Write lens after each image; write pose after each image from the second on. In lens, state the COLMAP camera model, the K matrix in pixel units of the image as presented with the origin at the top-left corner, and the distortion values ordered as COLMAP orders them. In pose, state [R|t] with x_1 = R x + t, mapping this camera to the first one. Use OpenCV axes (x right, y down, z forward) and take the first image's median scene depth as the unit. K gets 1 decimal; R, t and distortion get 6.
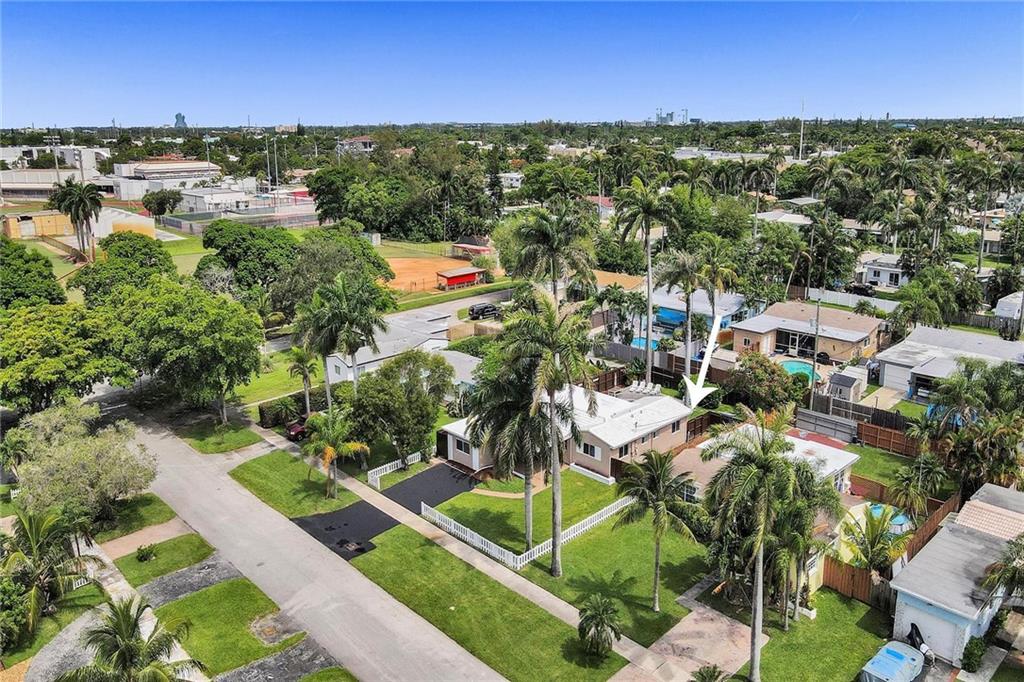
lens RADIAL K [[745.4, 0, 457.7], [0, 745.4, 289.3], [0, 0, 1]] dist [0.012426, 0.005590]
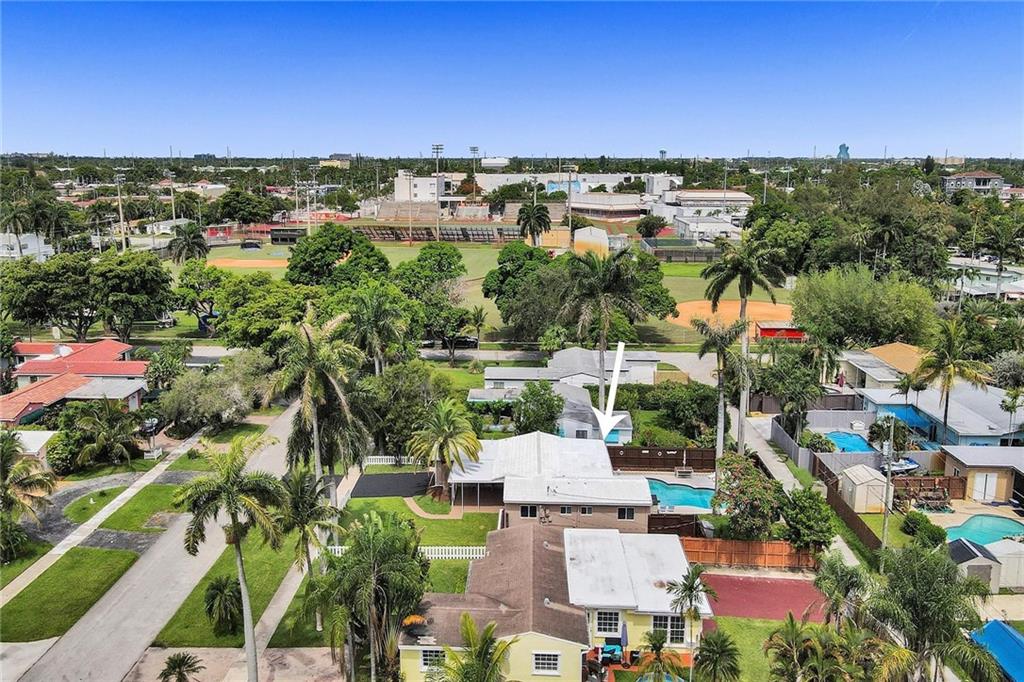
lens RADIAL K [[735.8, 0, 512.0], [0, 735.8, 341.0], [0, 0, 1]] dist [0.007129, 0.001396]
pose [[0.729511, 0.177601, -0.660508, 0.621375], [-0.157898, 0.983344, 0.090013, -0.057501], [0.665493, 0.038627, 0.745404, 0.234910]]
